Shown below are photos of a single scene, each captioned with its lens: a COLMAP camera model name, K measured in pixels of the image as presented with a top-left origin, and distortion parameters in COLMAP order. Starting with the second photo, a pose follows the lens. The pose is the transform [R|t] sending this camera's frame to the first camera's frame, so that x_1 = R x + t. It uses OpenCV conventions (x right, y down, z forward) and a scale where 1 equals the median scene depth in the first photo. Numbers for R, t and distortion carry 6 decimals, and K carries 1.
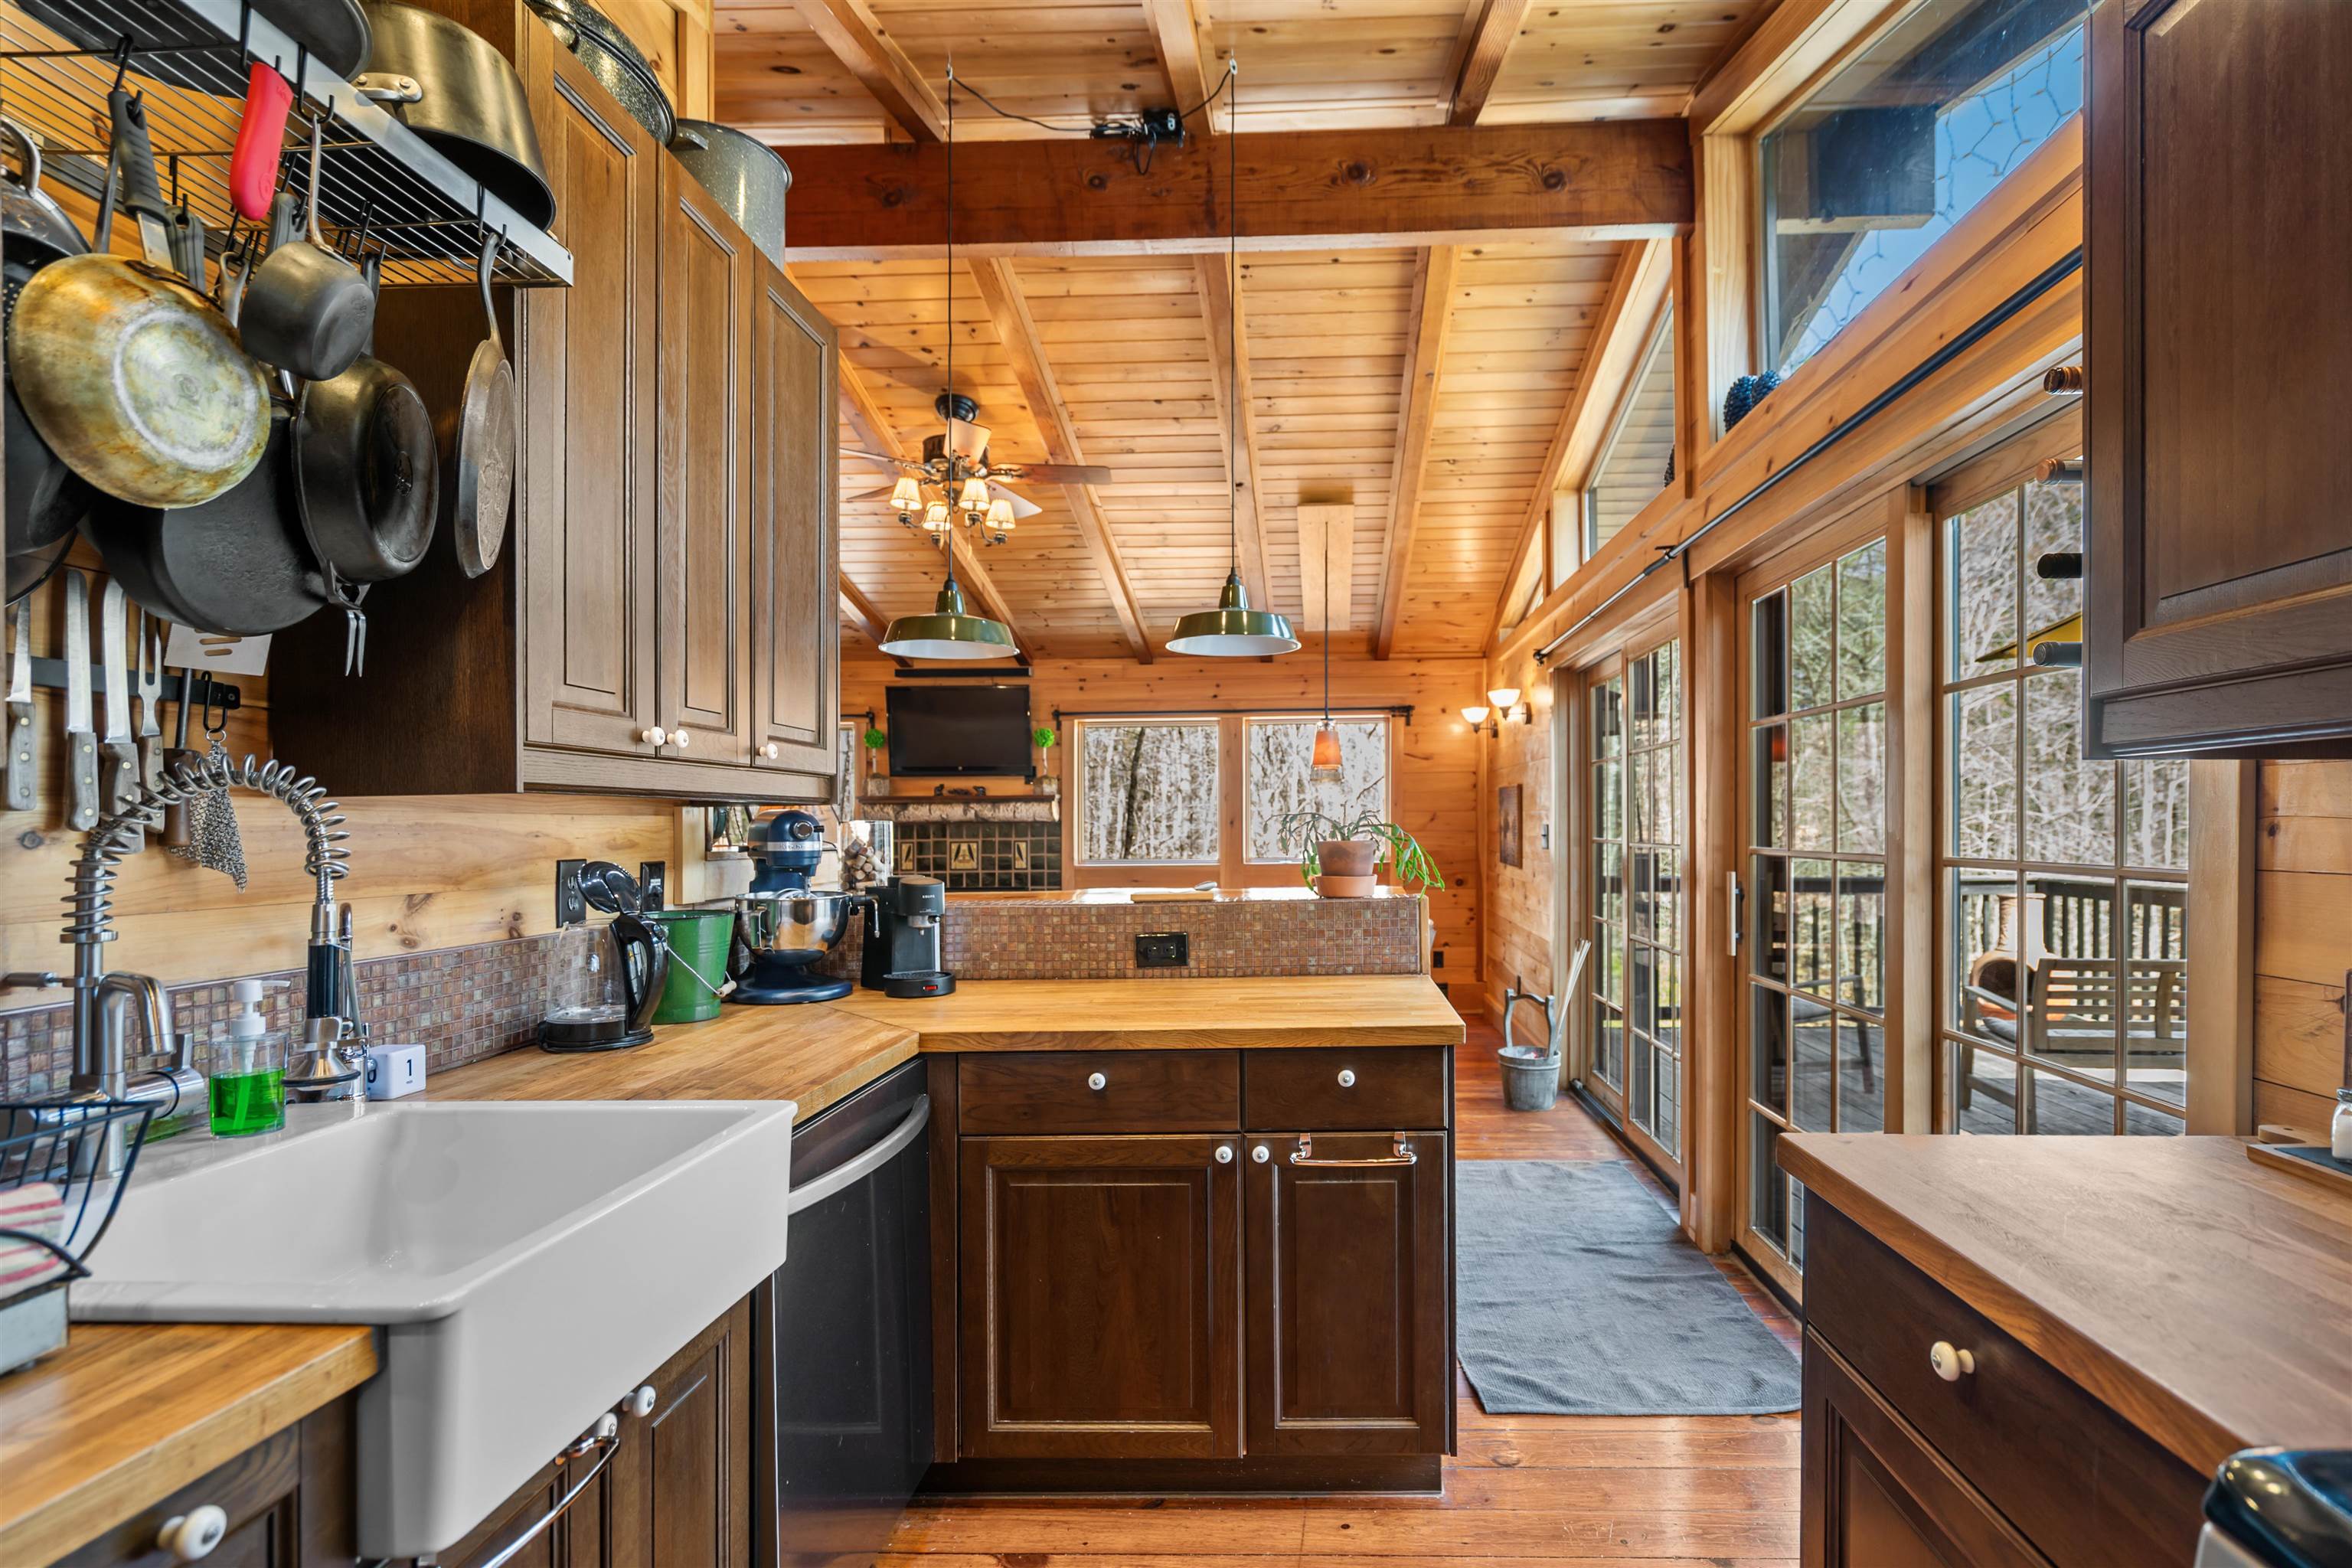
lens RADIAL K [[1079.4, 0, 1235.3], [0, 1079.4, 827.5], [0, 0, 1]] dist [0.000167, 0.000295]
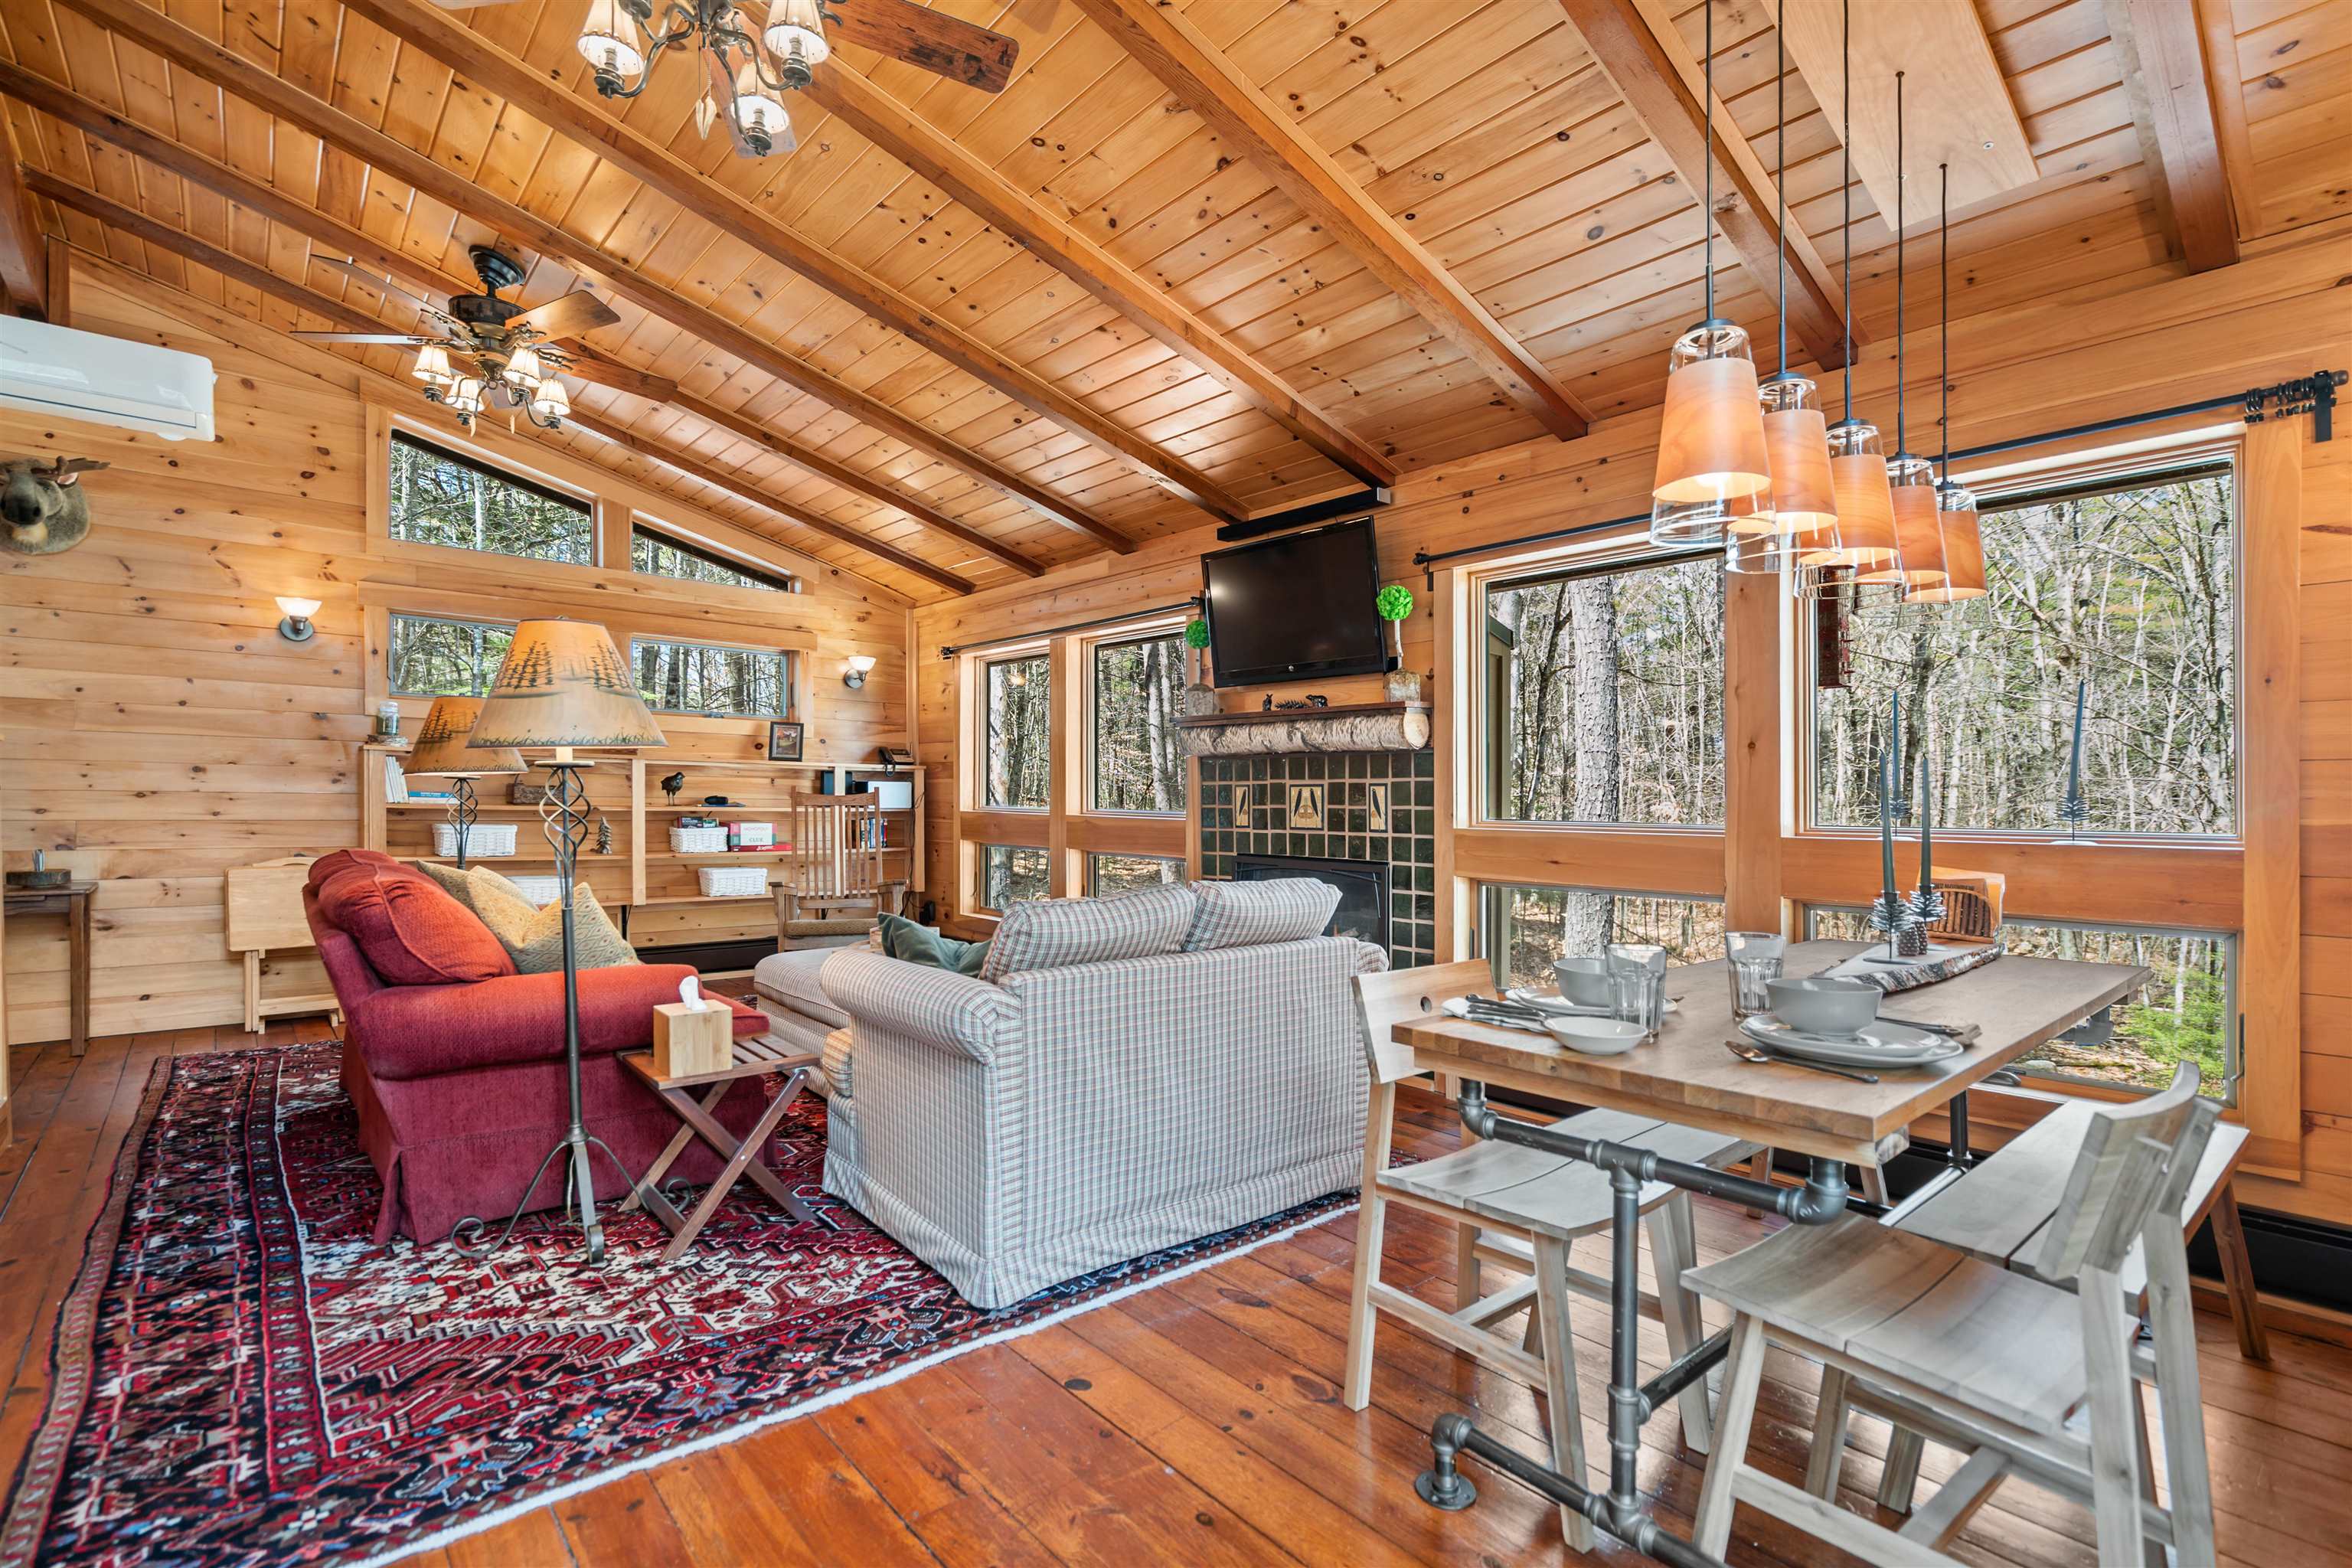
lens RADIAL K [[1079.4, 0, 1166.9], [0, 1079.4, 812.2], [0, 0, 1]] dist [0.000167, 0.000295]
pose [[0.694842, 0.020883, -0.718859, 0.152384], [-0.017817, 0.999771, 0.011822, 0.023660], [0.718942, 0.004594, 0.695055, 0.503352]]
